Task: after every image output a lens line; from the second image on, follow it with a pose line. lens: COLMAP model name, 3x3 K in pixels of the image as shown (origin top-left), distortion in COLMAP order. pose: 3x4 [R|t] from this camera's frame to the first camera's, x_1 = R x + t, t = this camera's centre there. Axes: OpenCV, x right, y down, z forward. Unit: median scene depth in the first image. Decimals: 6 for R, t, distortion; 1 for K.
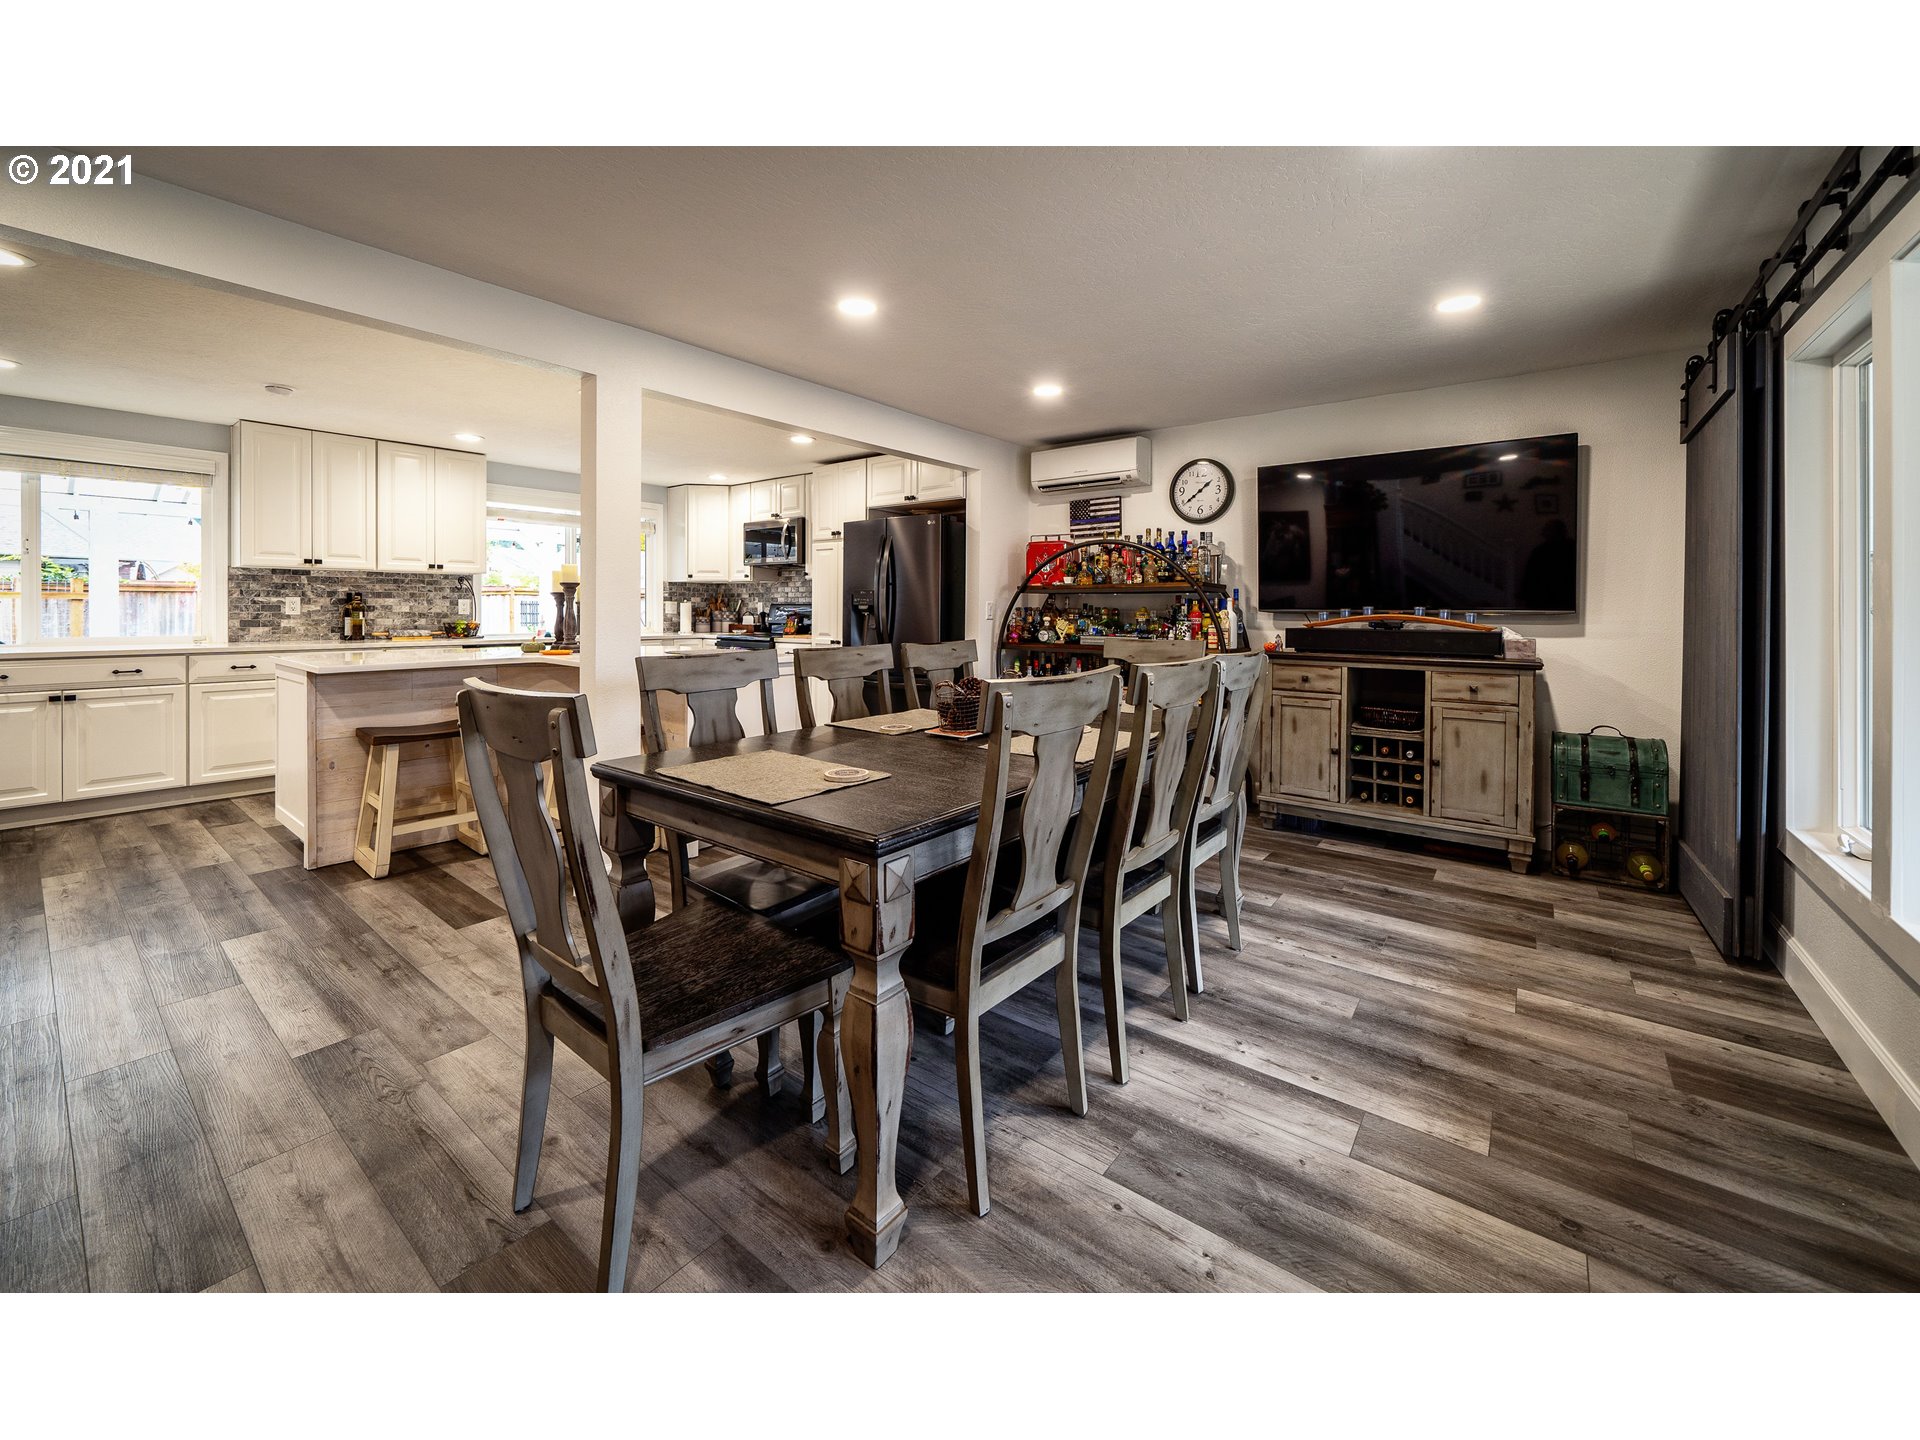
lens RADIAL K [[729.5, 0, 973.4], [0, 729.5, 620.0], [0, 0, 1]] dist [-0.011983, 0.000210]
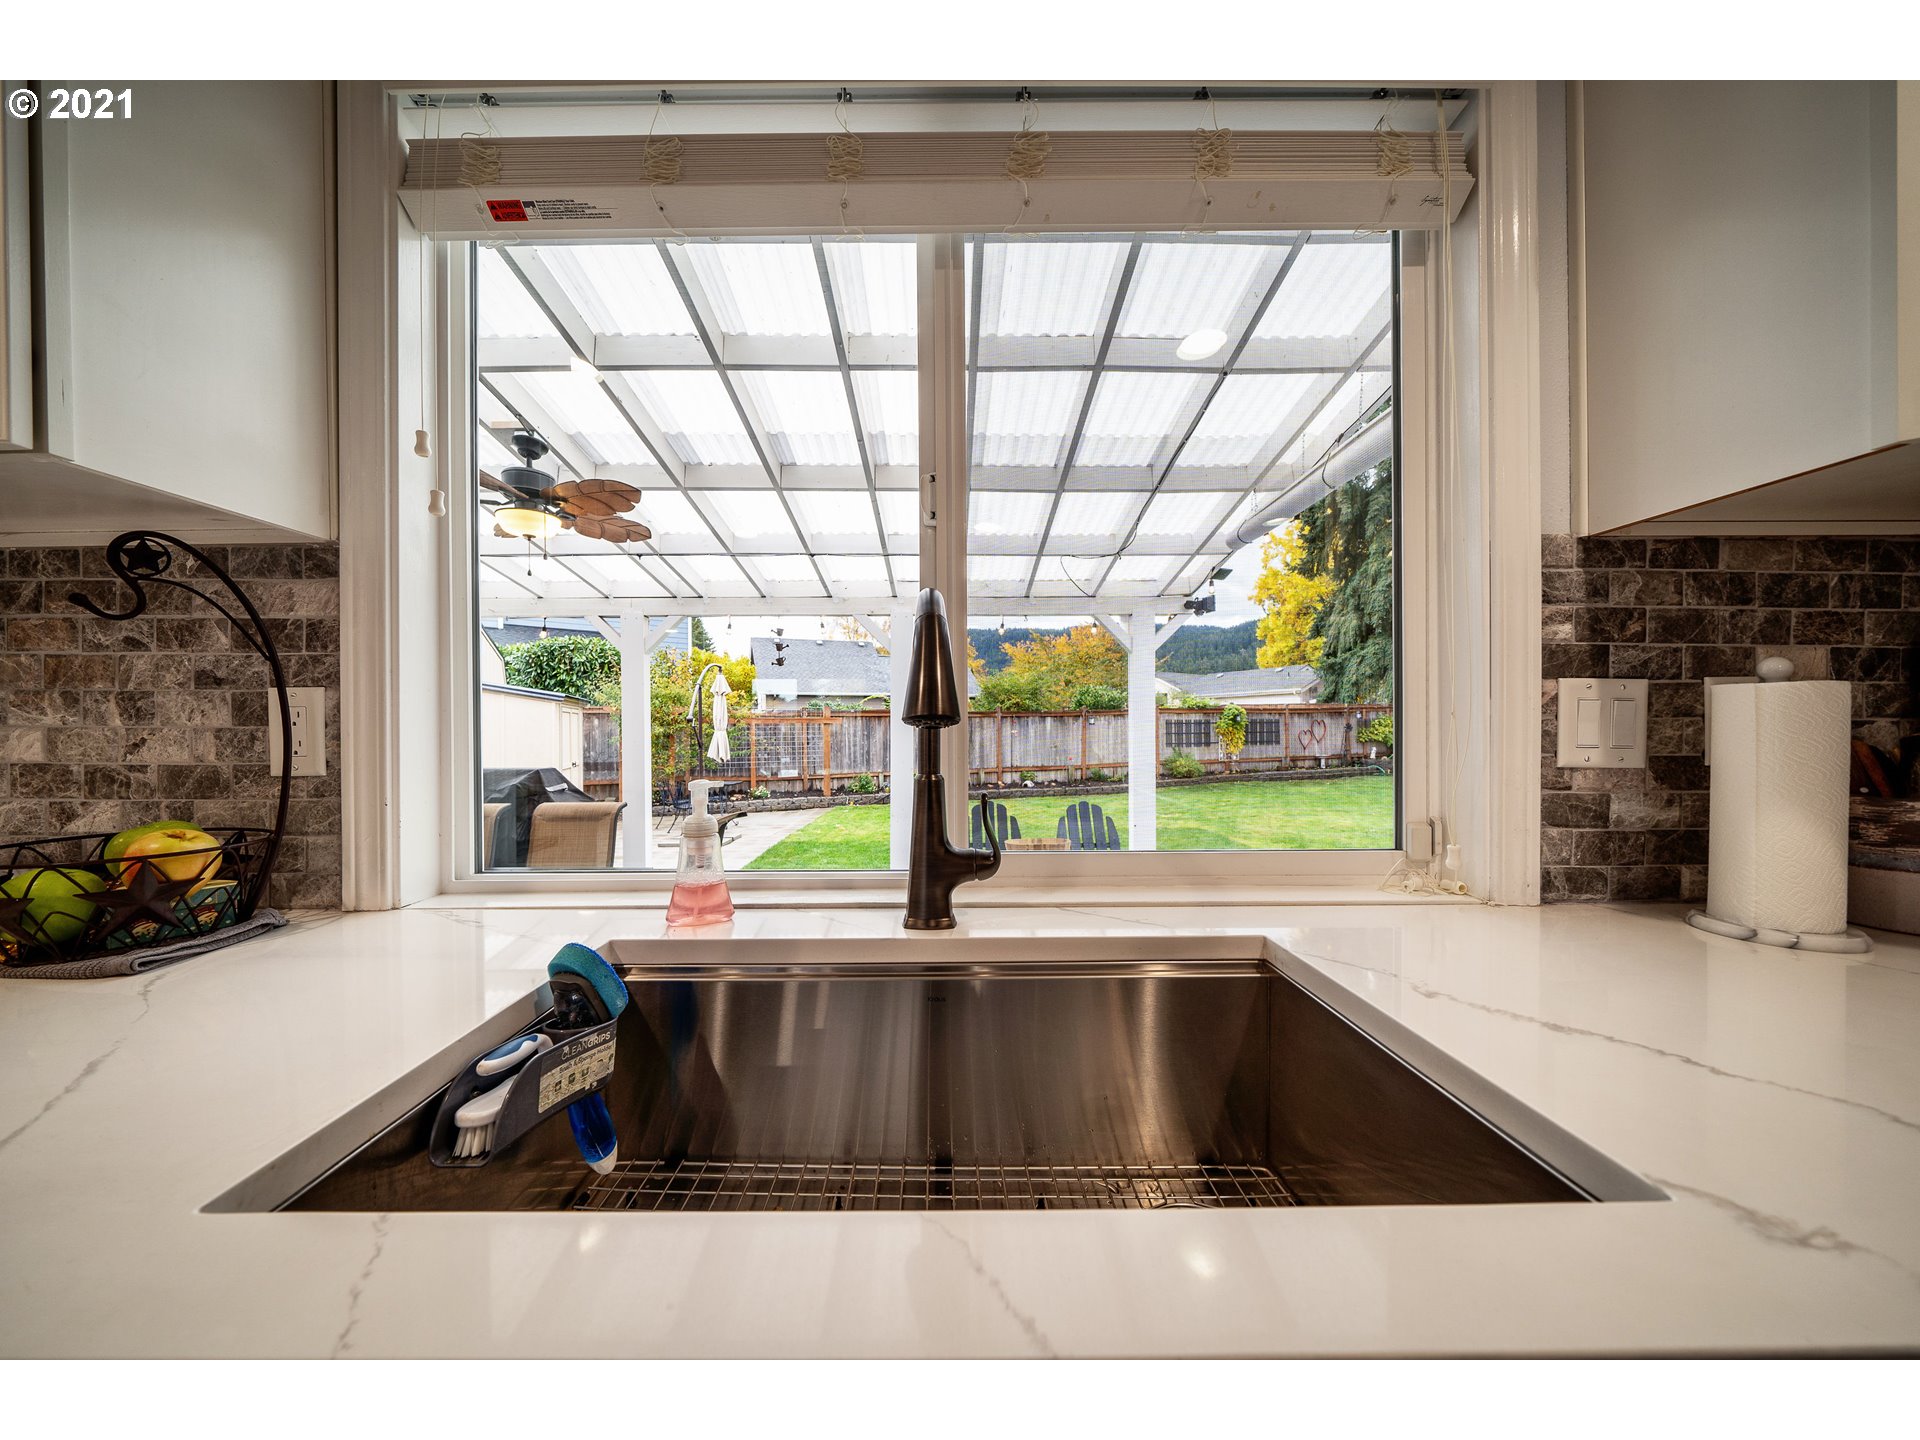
lens RADIAL K [[666.8, 0, 944.5], [0, 666.8, 728.6], [0, 0, 1]] dist [-0.008717, -0.000084]
pose [[0.612280, -0.007236, -0.790608, -0.542284], [-0.002652, 0.999934, -0.011205, -0.019606], [0.790636, 0.008958, 0.612220, 1.138680]]
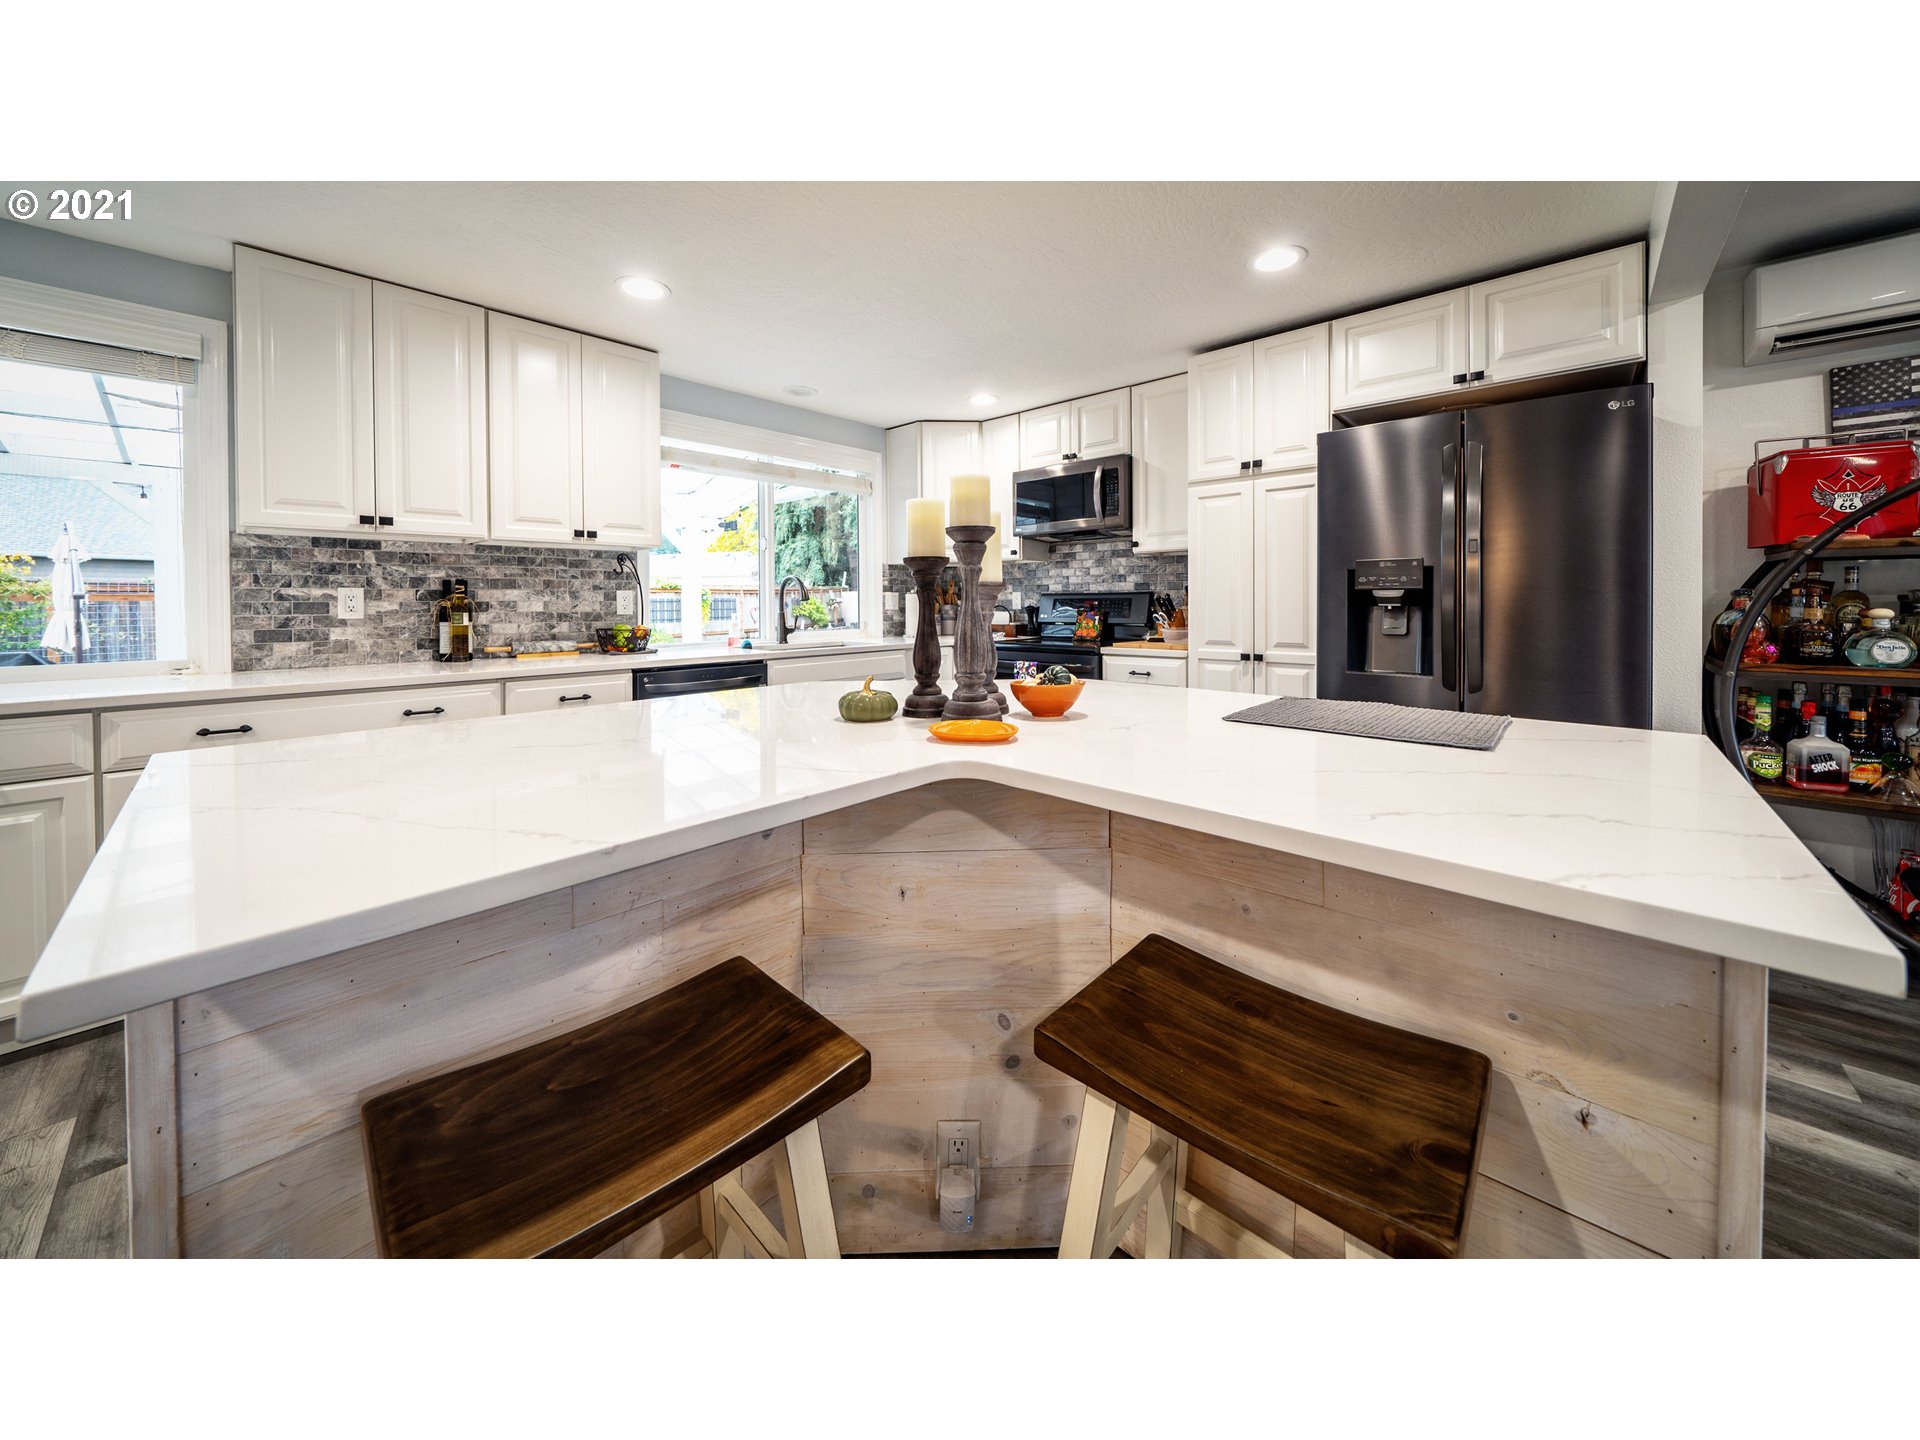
lens RADIAL K [[666.8, 0, 958.7], [0, 666.8, 613.4], [0, 0, 1]] dist [-0.008717, -0.000084]
pose [[0.995311, -0.010285, -0.096178, -0.400168], [0.010434, 0.999945, 0.001042, -0.007061], [0.096162, -0.002041, 0.995364, 0.506157]]
